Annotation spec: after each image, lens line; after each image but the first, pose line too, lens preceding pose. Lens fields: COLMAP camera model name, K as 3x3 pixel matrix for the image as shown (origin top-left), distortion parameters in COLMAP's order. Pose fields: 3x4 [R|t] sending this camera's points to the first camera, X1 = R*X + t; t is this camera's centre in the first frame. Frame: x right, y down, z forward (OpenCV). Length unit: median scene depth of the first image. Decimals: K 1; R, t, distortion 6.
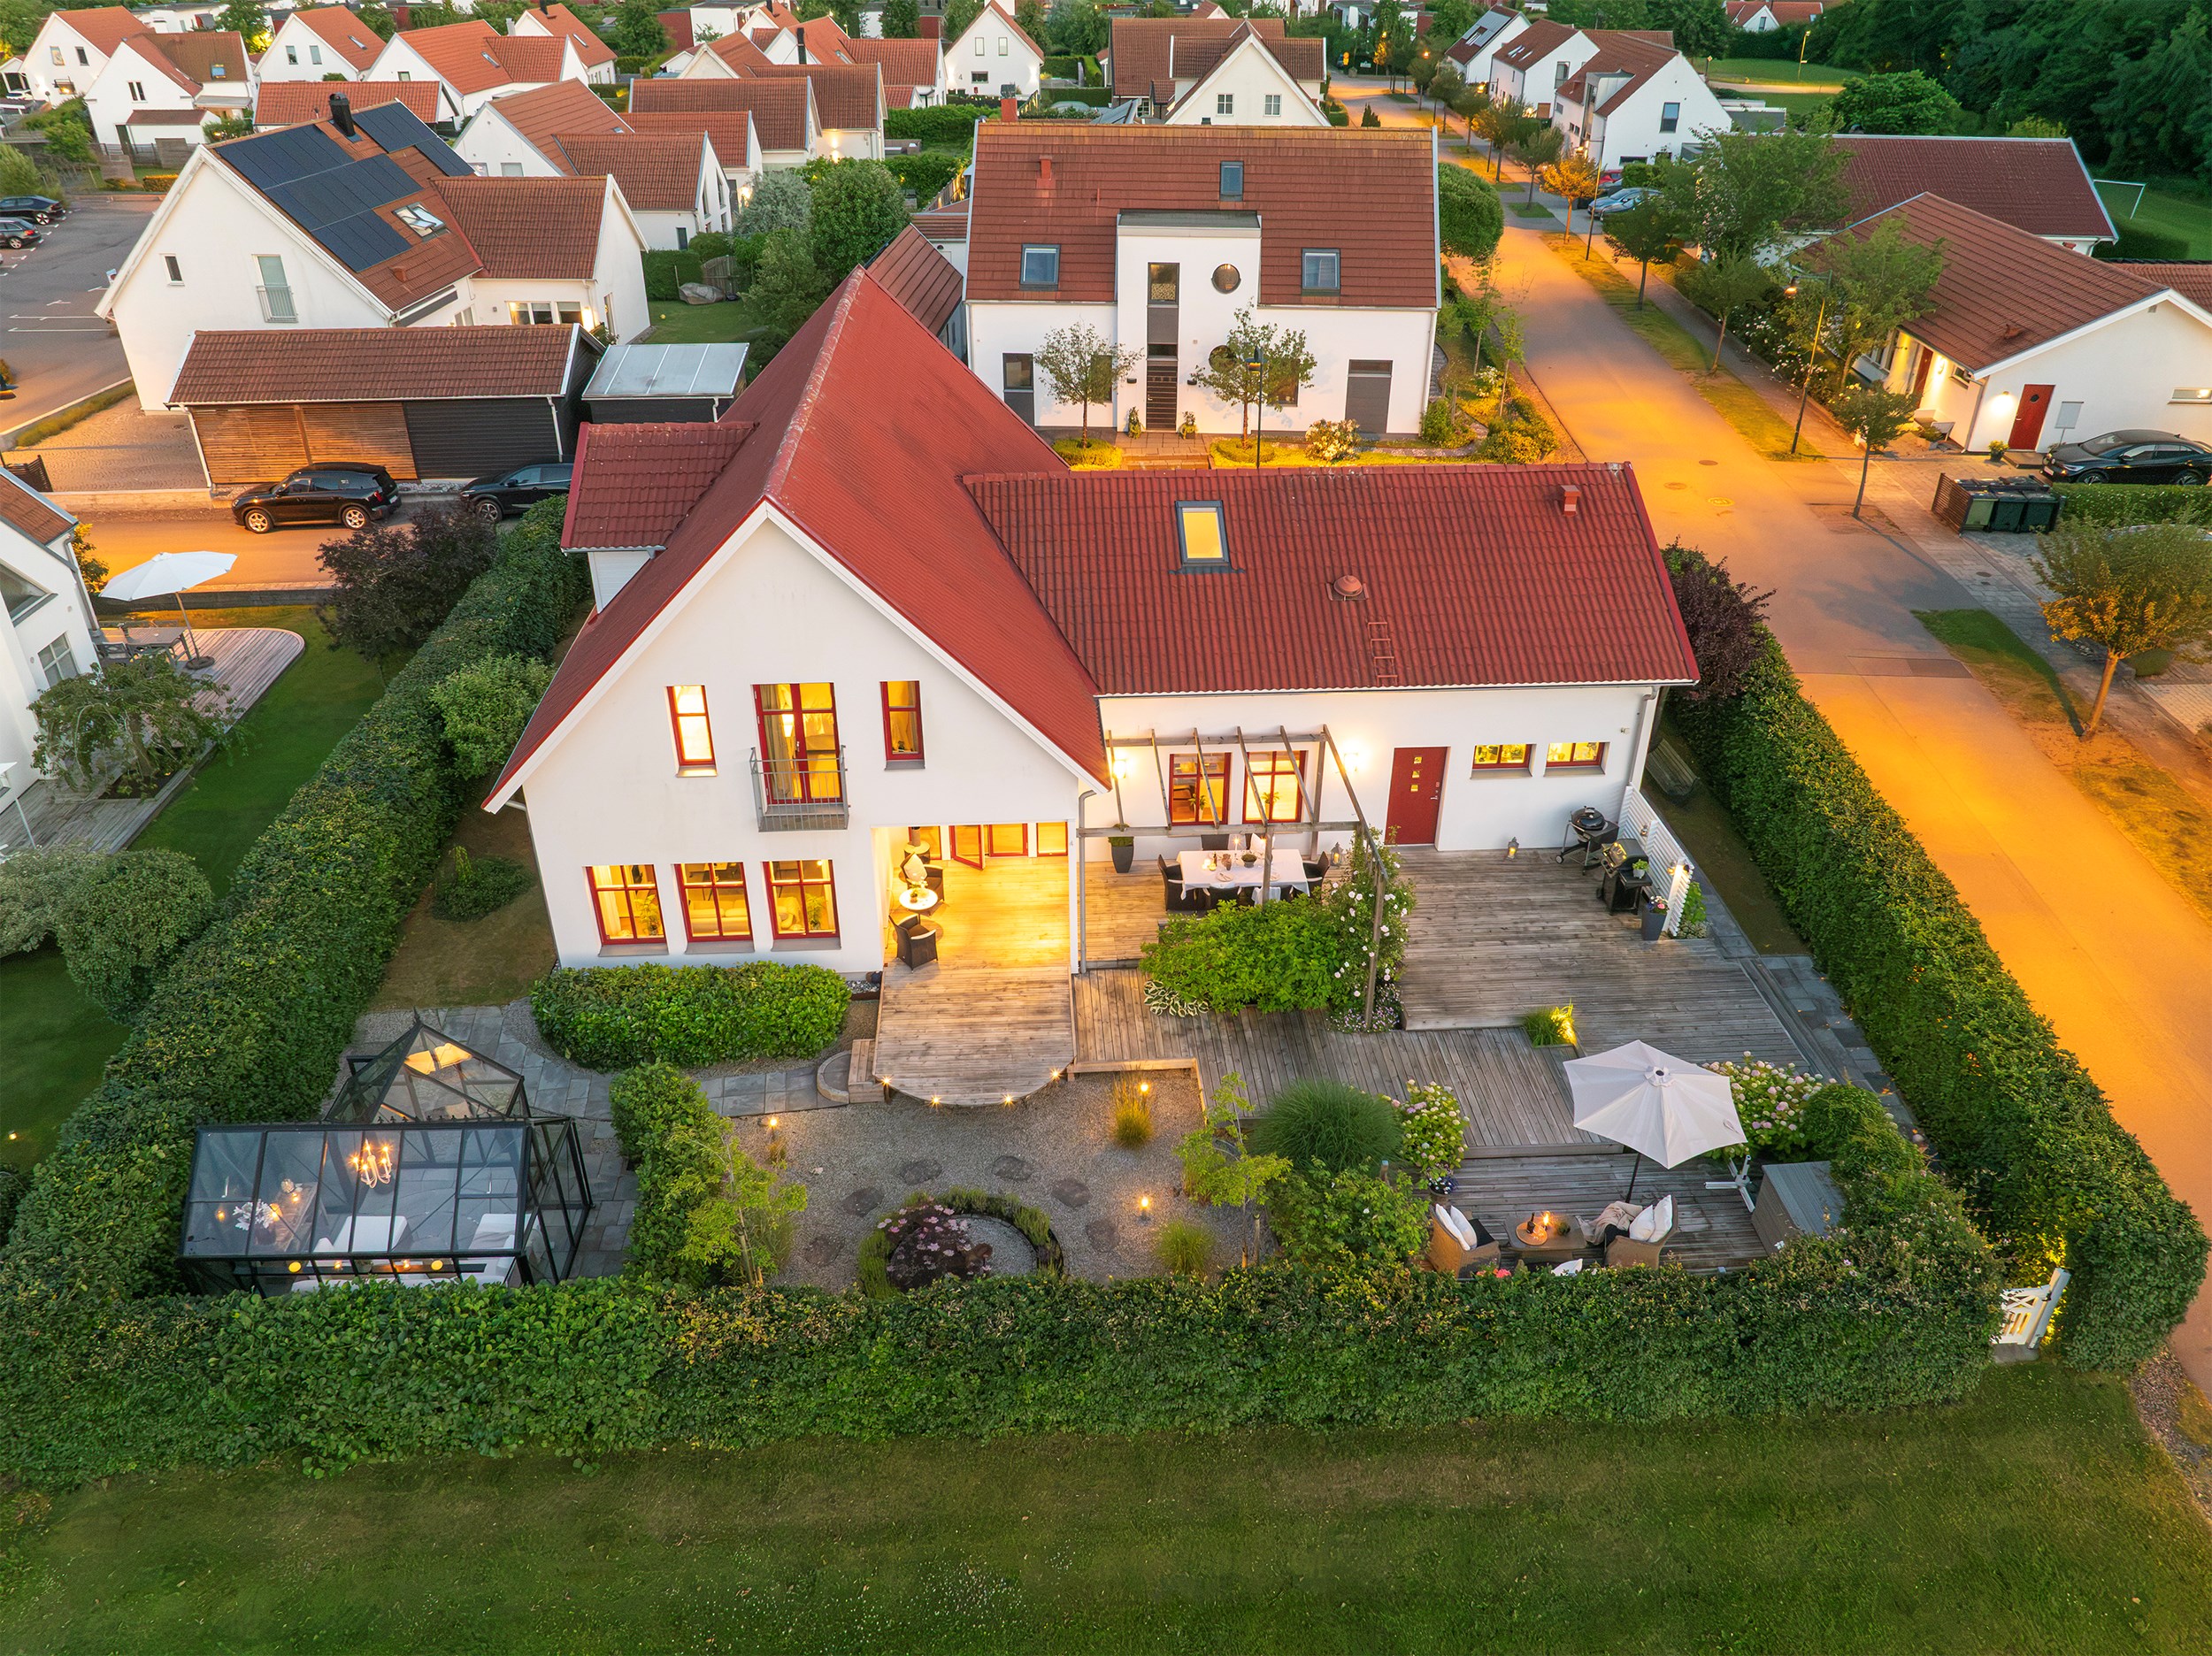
lens RADIAL K [[1553.5, 0, 1106.0], [0, 1553.5, 828.0], [0, 0, 1]] dist [-0.040390, 0.003968]
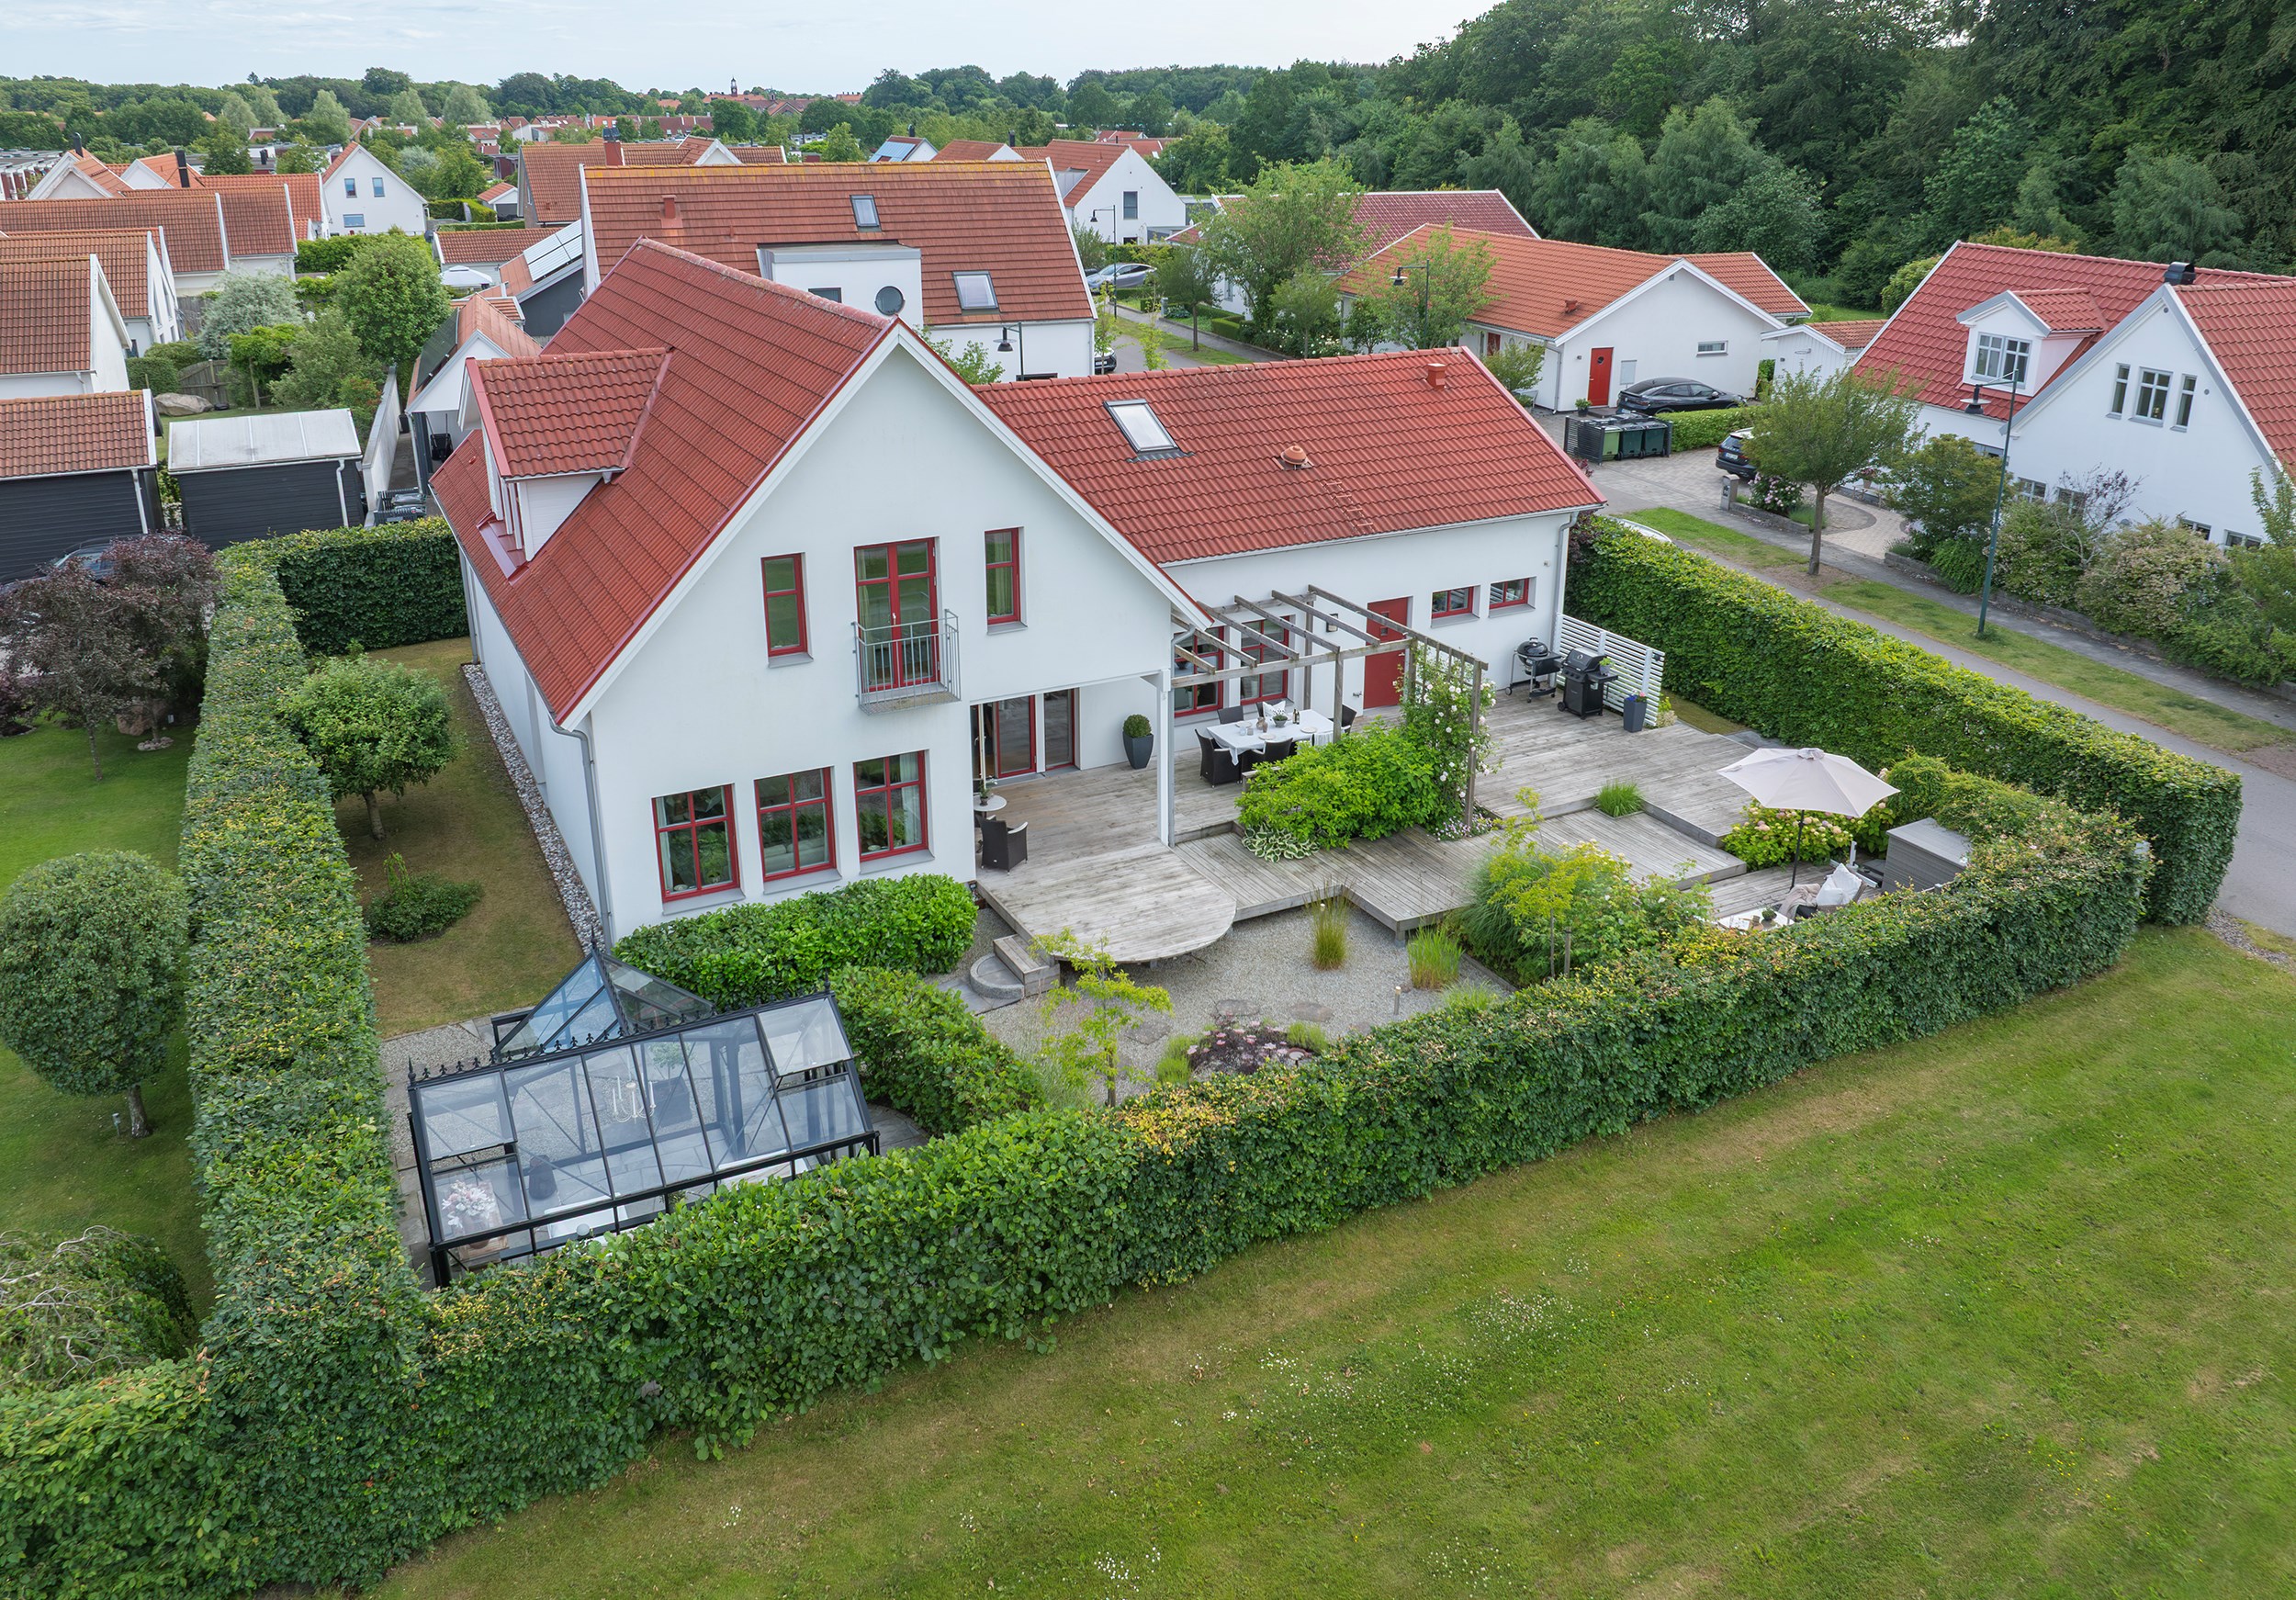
lens RADIAL K [[1692.3, 0, 1162.7], [0, 1692.3, 707.7], [0, 0, 1]] dist [-0.032743, -0.001067]
pose [[0.910648, -0.140963, 0.388394, -0.426298], [0.211975, 0.966261, -0.146313, 0.167708], [-0.354665, 0.215569, 0.909804, 0.050745]]
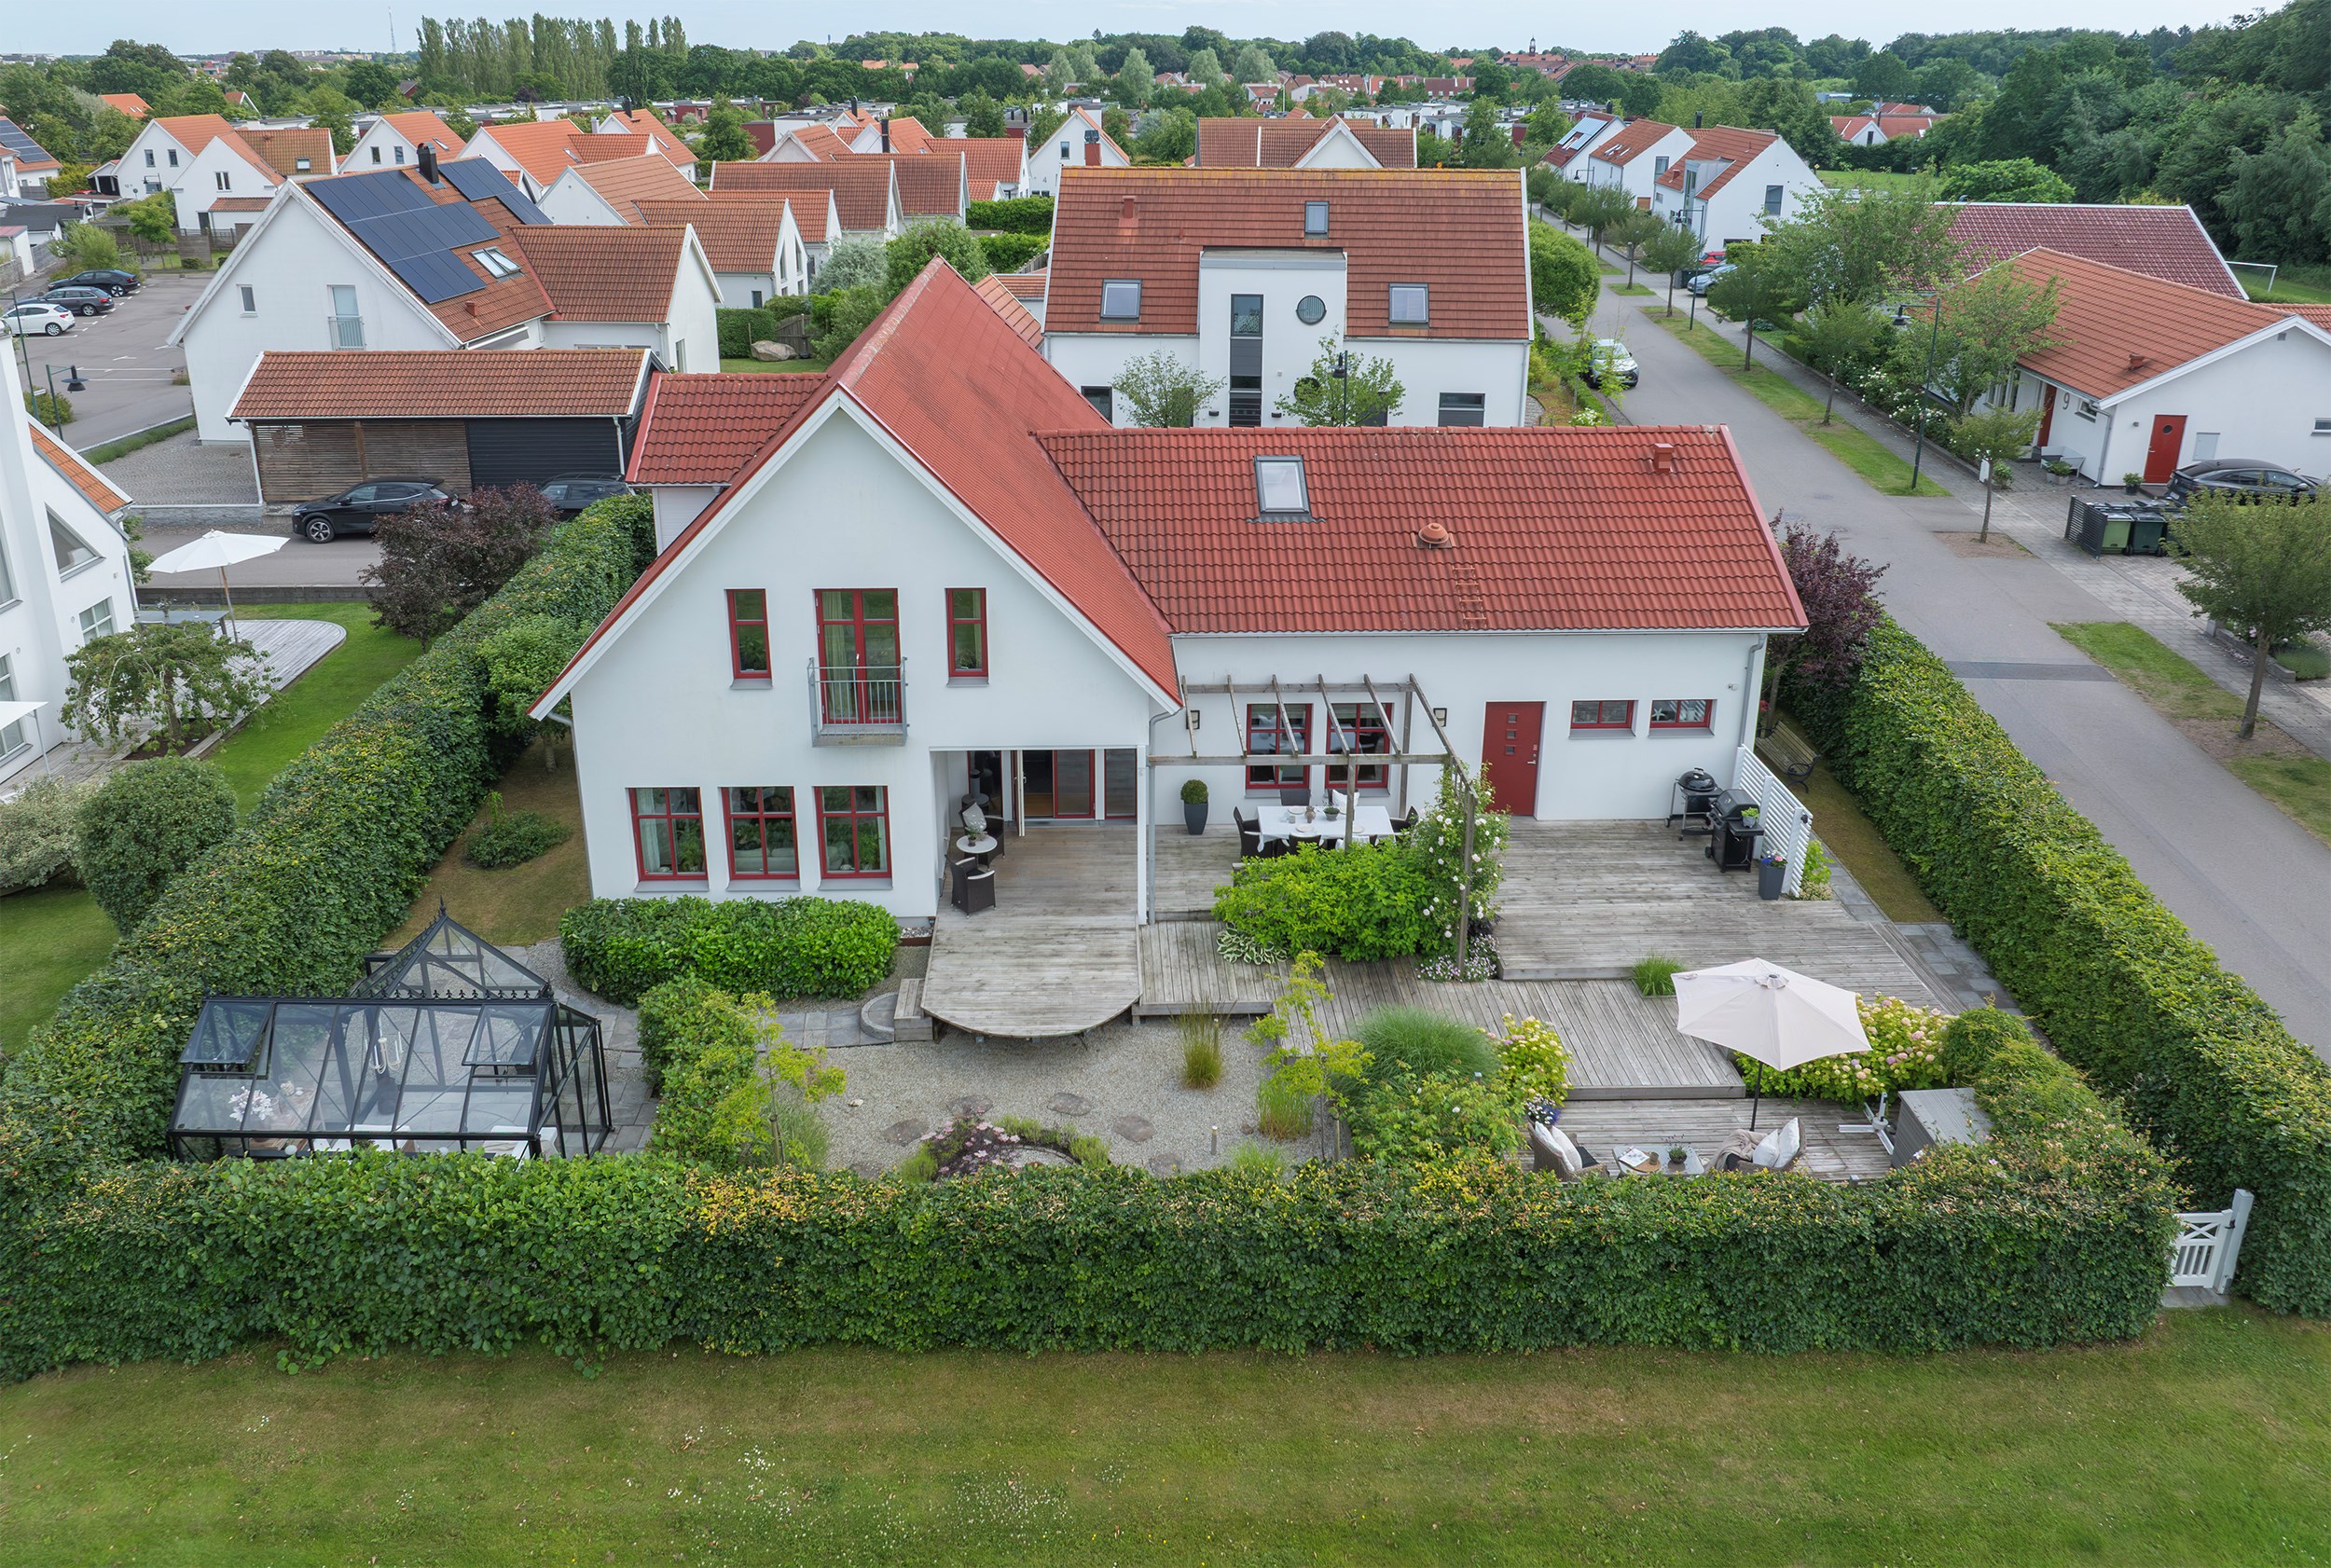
lens RADIAL K [[1712.2, 0, 1133.4], [0, 1712.2, 651.8], [0, 0, 1]] dist [-0.041066, 0.005314]
pose [[0.999396, 0.009436, -0.033435, 0.007227], [-0.015929, 0.979738, -0.199651, 0.144202], [0.030873, 0.200063, 0.979297, -0.031767]]
